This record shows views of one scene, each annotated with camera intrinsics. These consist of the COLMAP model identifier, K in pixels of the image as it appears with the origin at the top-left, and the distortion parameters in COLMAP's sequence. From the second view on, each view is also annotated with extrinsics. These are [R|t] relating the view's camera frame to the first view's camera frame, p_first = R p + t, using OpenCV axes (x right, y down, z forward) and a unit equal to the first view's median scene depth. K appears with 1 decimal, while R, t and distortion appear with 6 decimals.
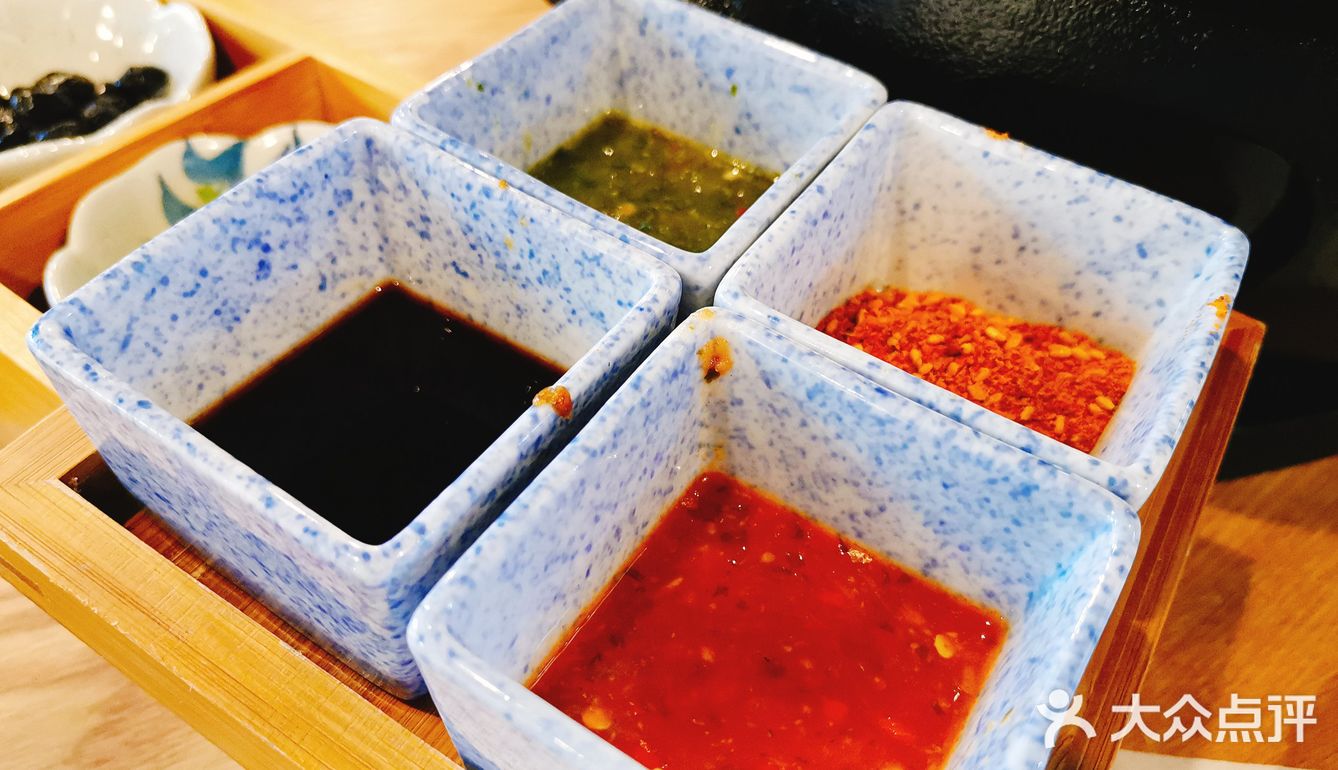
lens RADIAL K [[1046.0, 0, 669.3], [0, 1046.0, 388.2], [0, 0, 1]] dist [-0.005437, -0.003588]
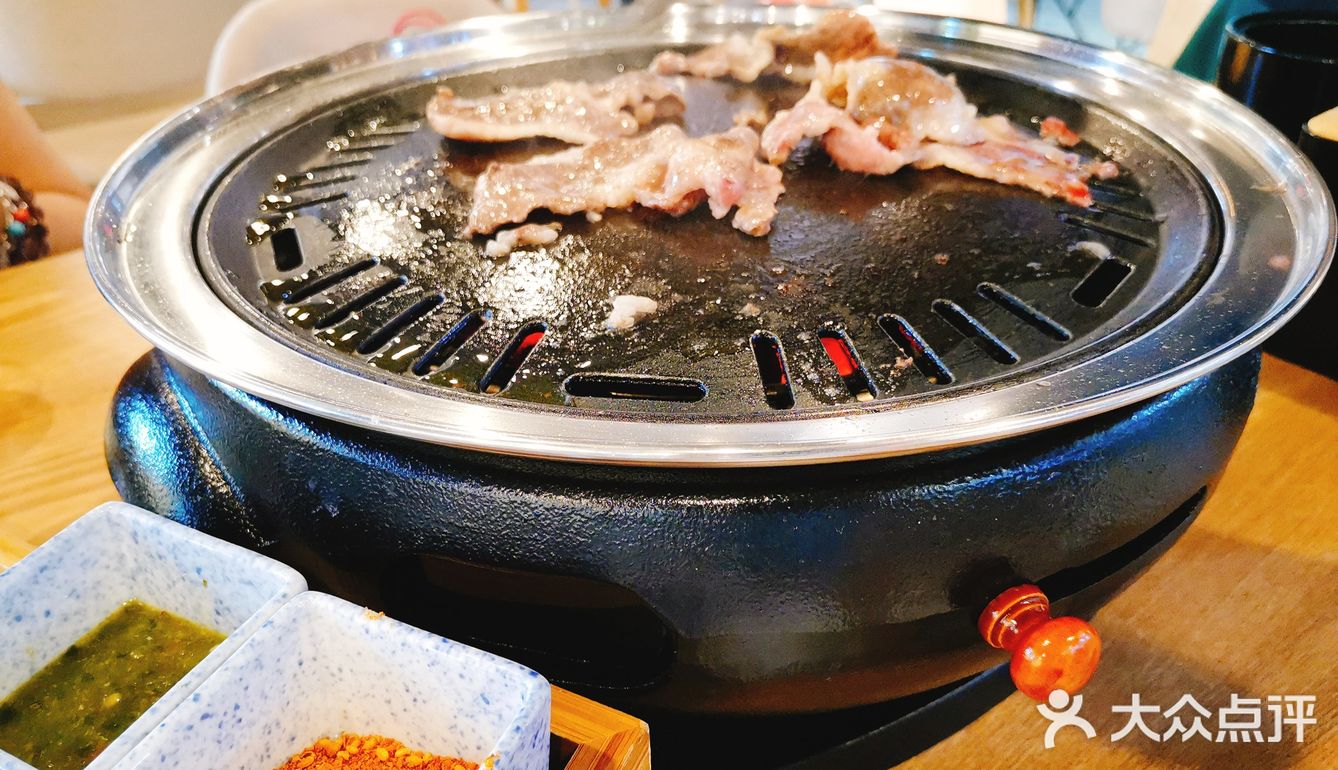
lens RADIAL K [[1046.0, 0, 667.4], [0, 1046.0, 382.2], [0, 0, 1]] dist [-0.005437, -0.003588]
pose [[0.988805, -0.130496, 0.072352, 0.548894], [0.144226, 0.960182, -0.239268, -0.144398], [-0.038248, 0.247025, 0.968254, -0.263018]]
